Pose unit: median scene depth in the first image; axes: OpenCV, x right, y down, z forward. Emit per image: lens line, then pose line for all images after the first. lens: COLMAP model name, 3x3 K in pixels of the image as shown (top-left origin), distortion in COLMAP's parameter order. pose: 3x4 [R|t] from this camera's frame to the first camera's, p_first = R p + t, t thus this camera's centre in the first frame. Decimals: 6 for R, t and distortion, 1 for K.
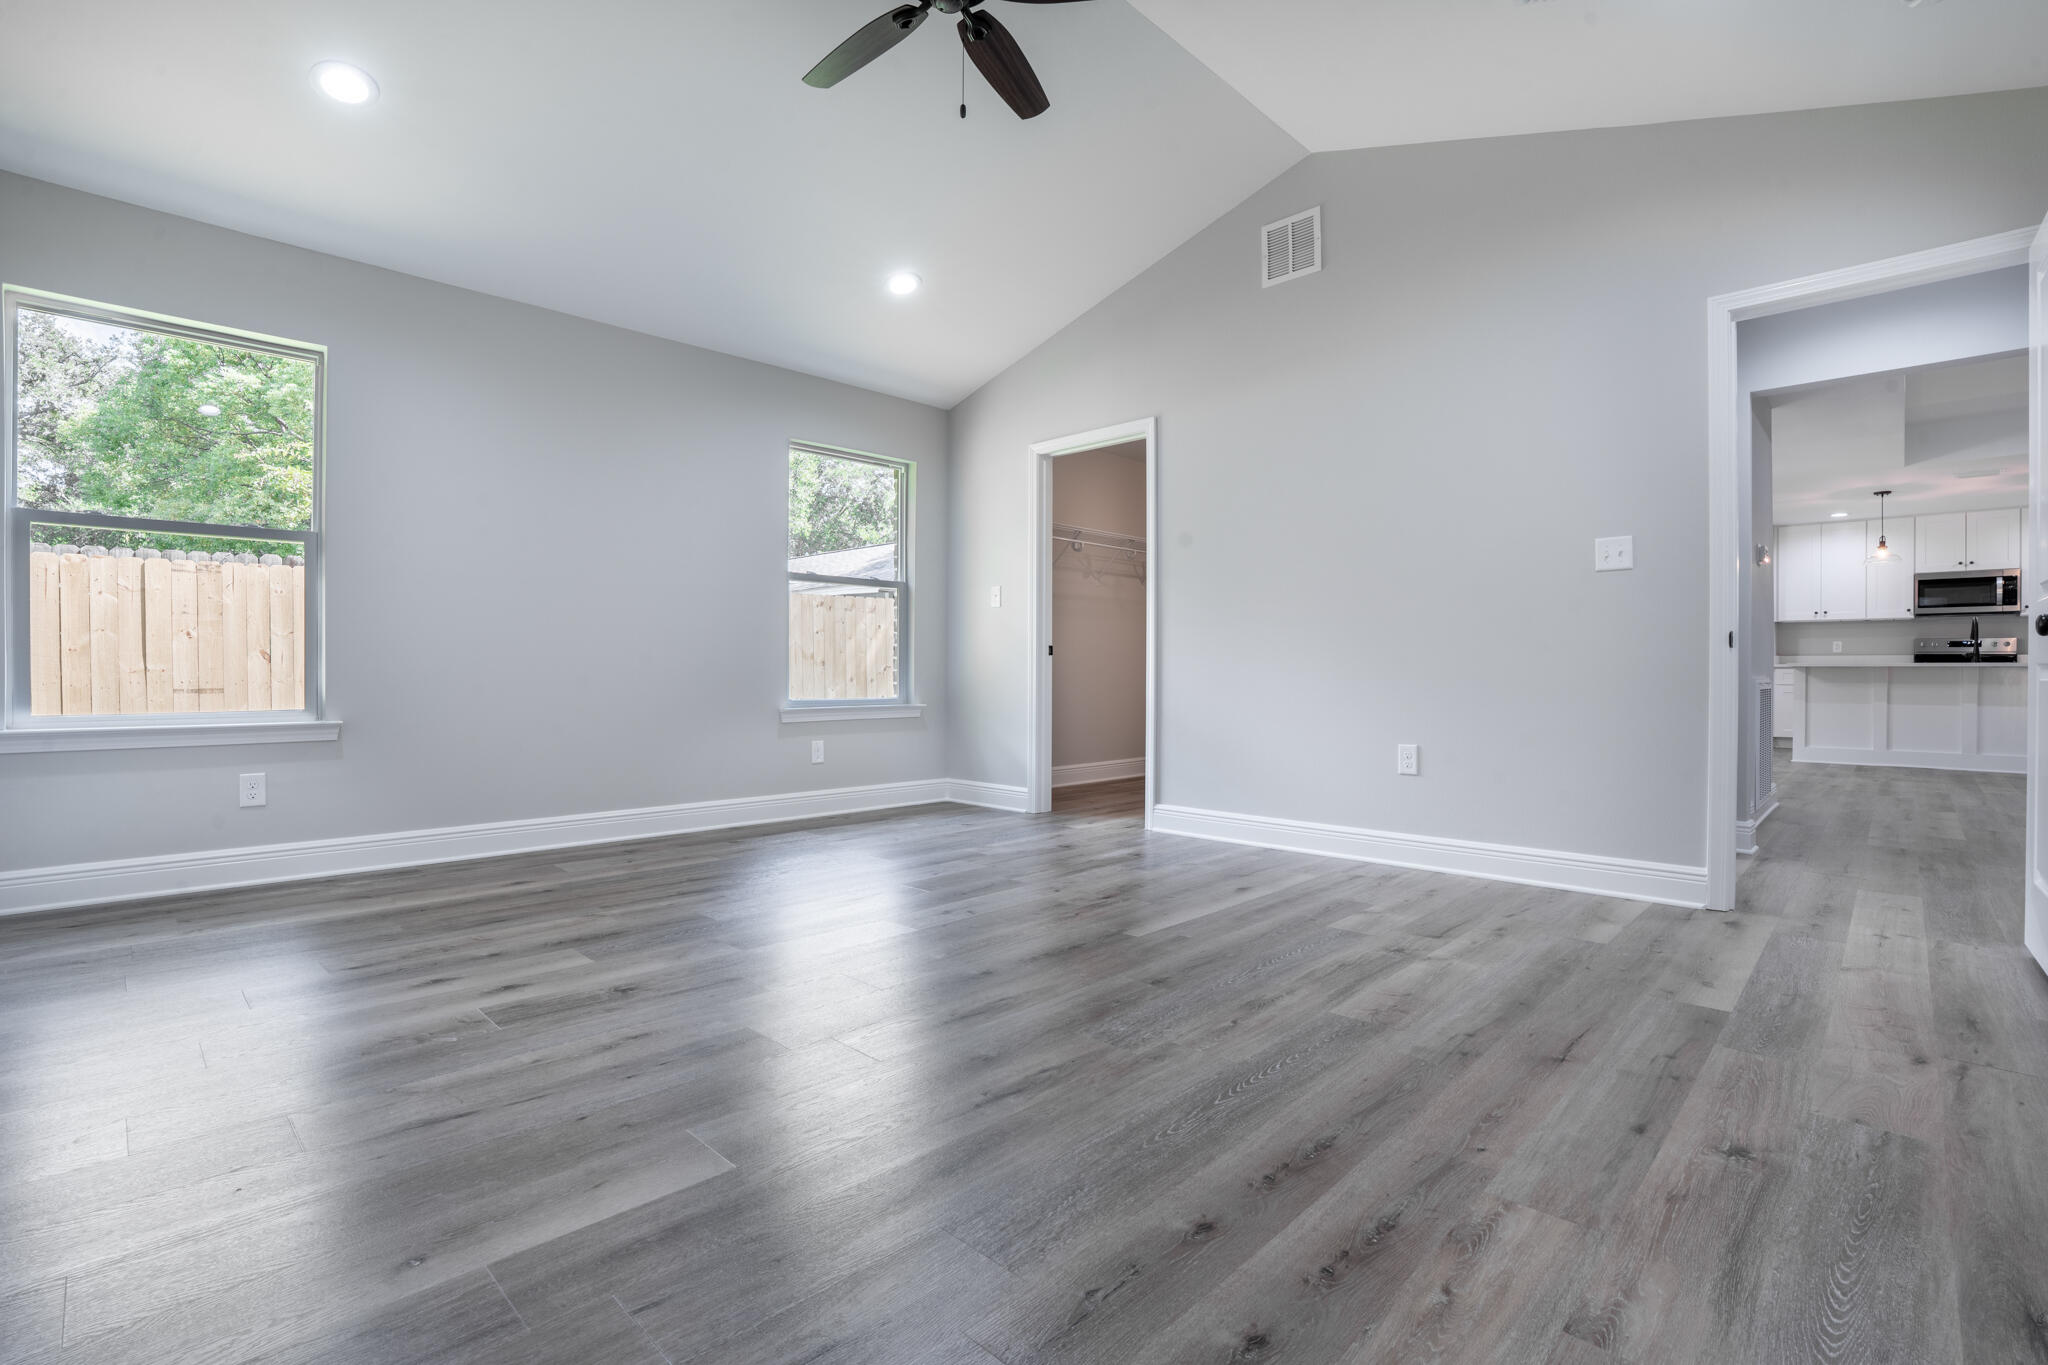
lens RADIAL K [[947.0, 0, 1023.4], [0, 947.0, 673.9], [0, 0, 1]] dist [-0.067680, 0.024265]
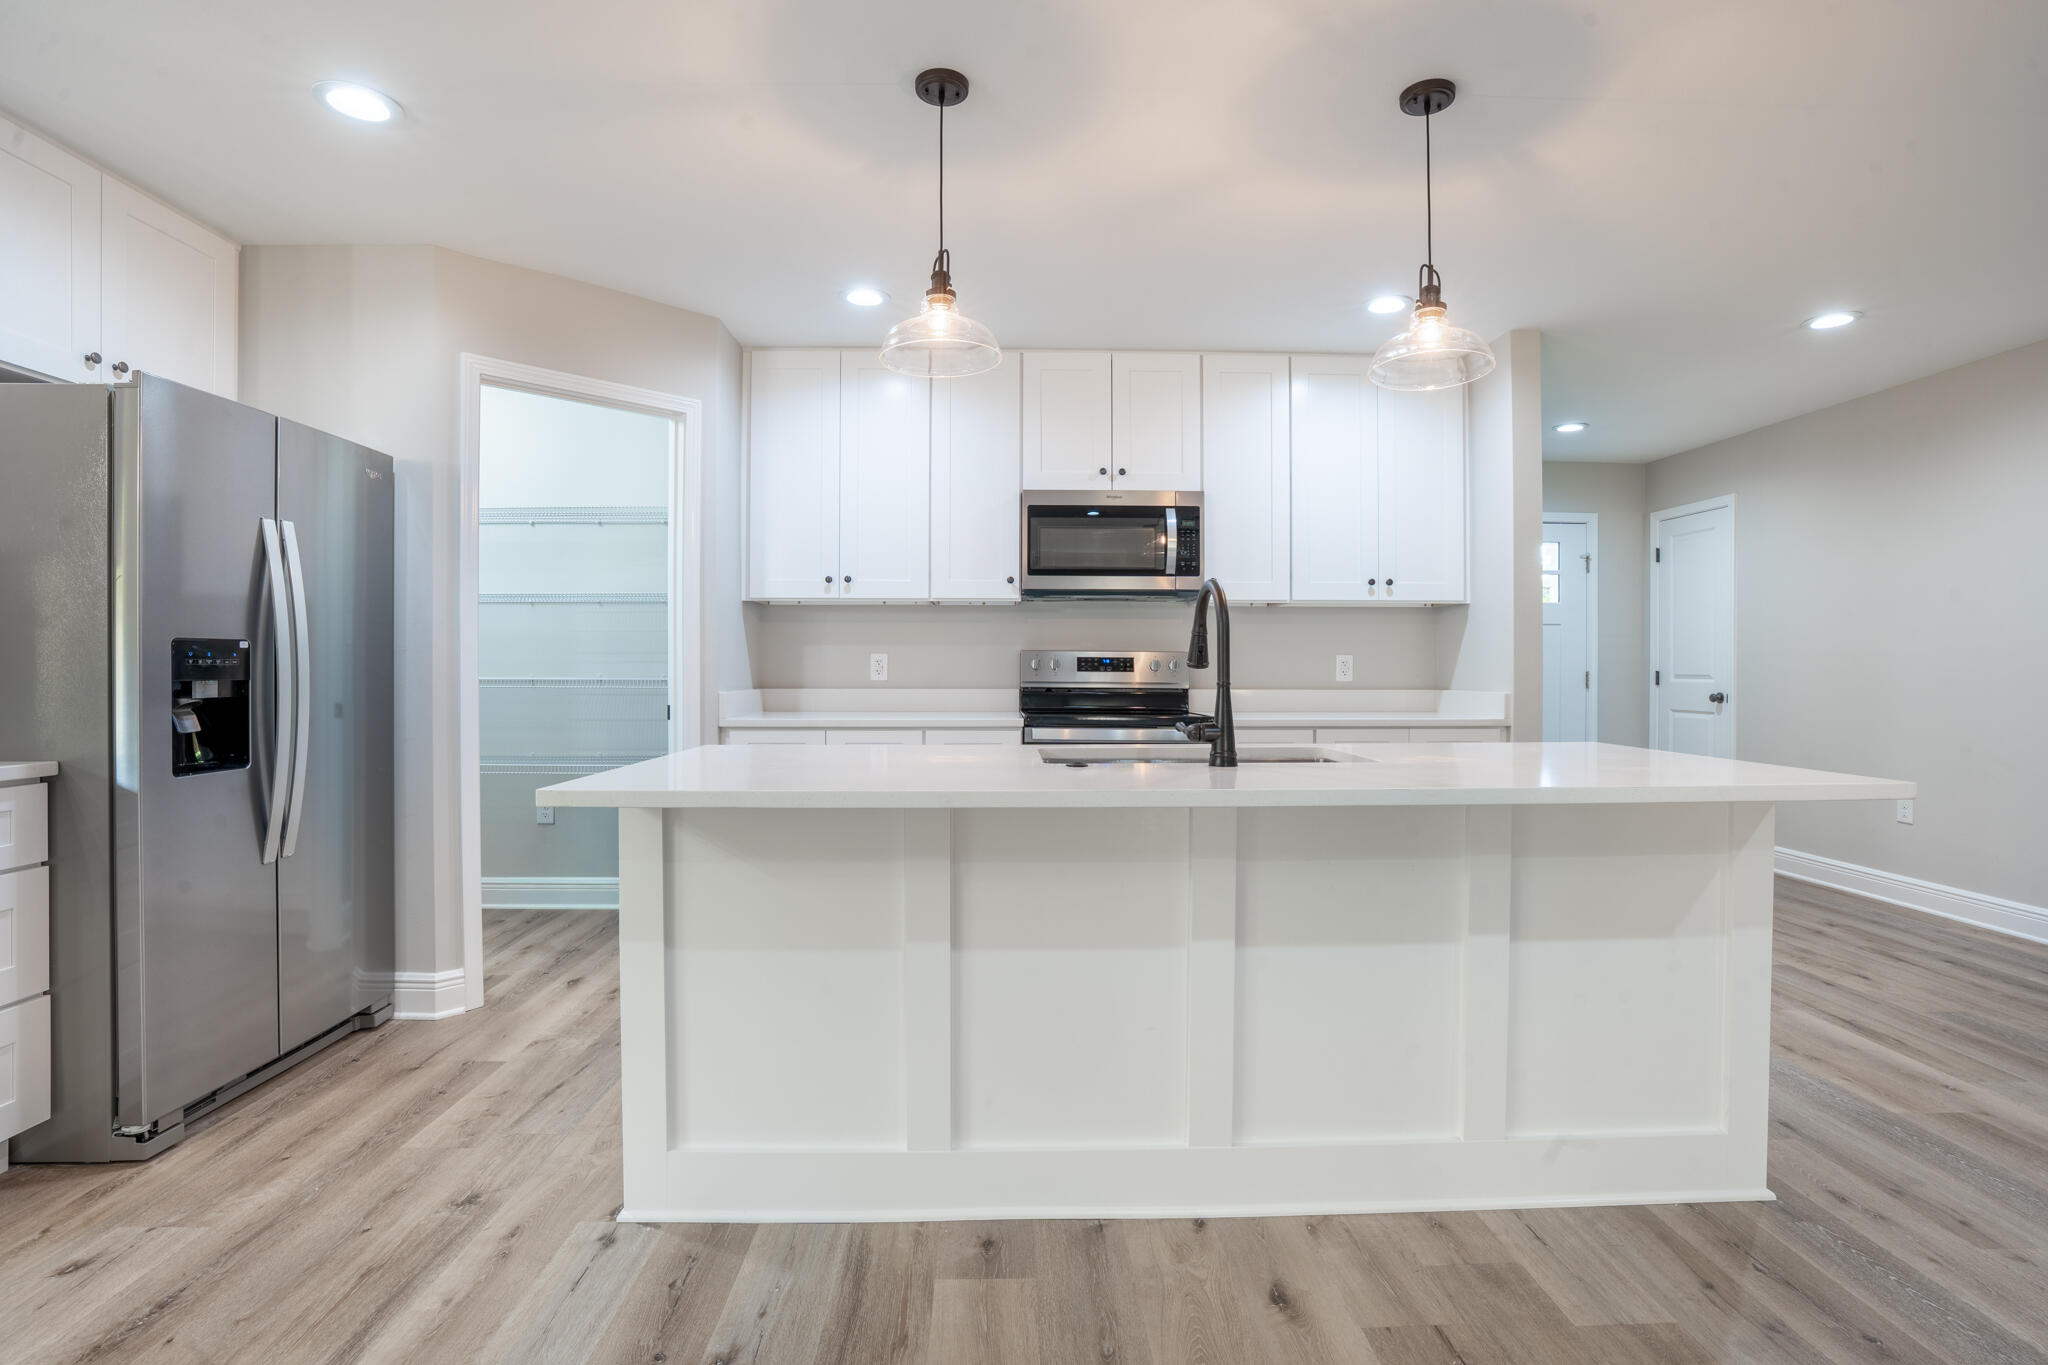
lens RADIAL K [[978.9, 0, 1022.7], [0, 978.9, 676.4], [0, 0, 1]] dist [-0.069971, 0.027332]
pose [[0.700568, -0.009561, 0.713521, 1.843885], [0.003659, 0.999945, 0.009806, -0.087581], [-0.713576, -0.004259, 0.700565, 1.904426]]
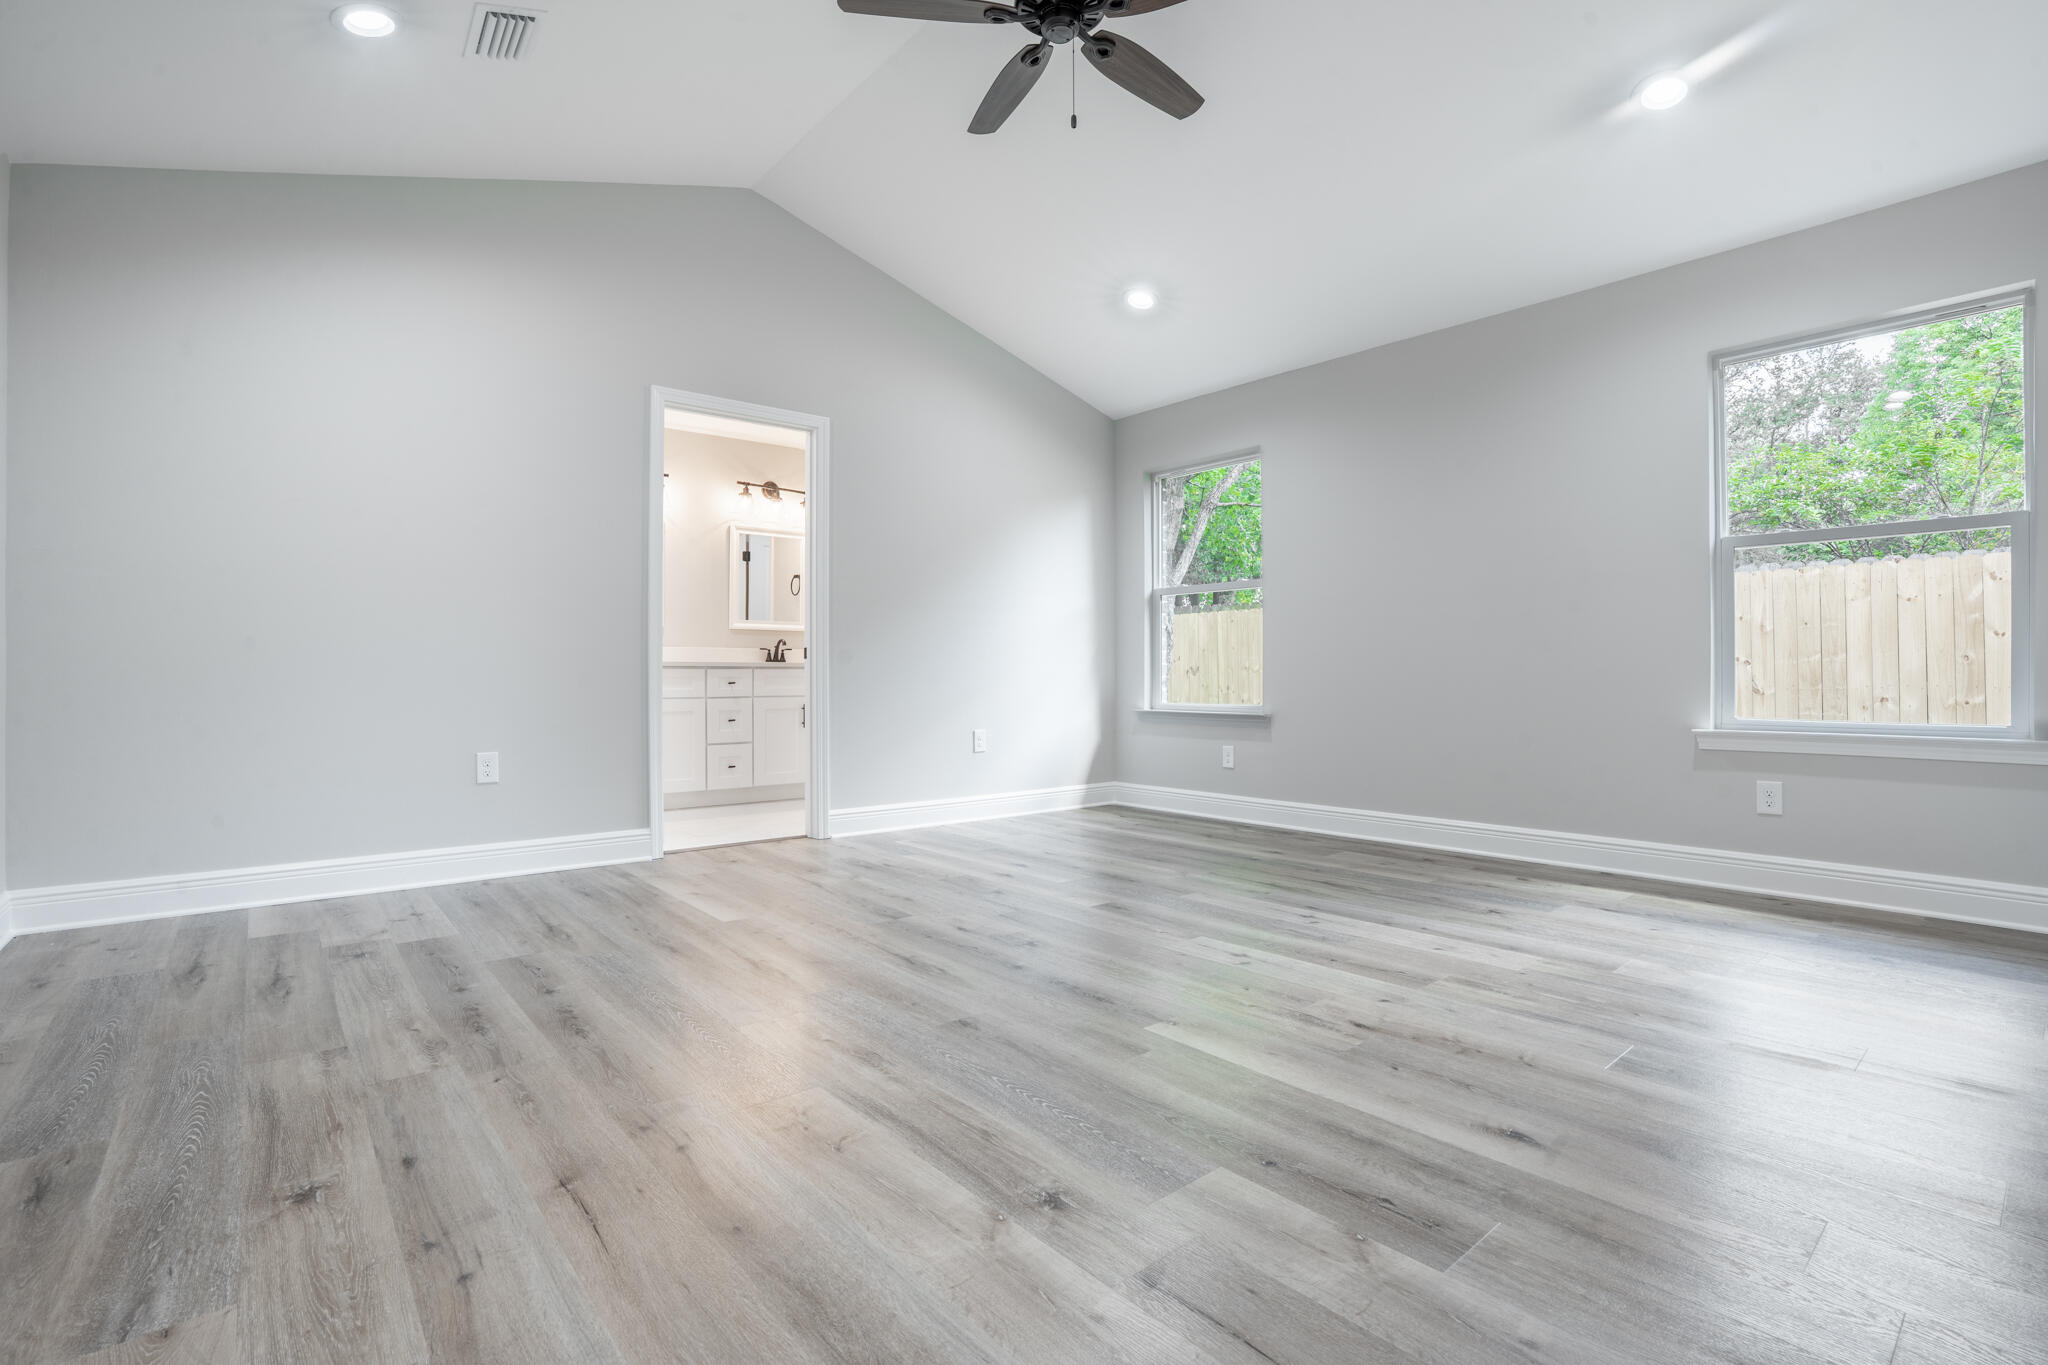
lens RADIAL K [[947.0, 0, 1023.4], [0, 947.0, 673.9], [0, 0, 1]] dist [-0.067680, 0.024265]
pose [[-0.100861, -0.006556, -0.994879, 0.747981], [-0.002170, 0.999977, -0.006370, 0.000626], [0.994898, 0.001516, -0.100873, 0.832870]]
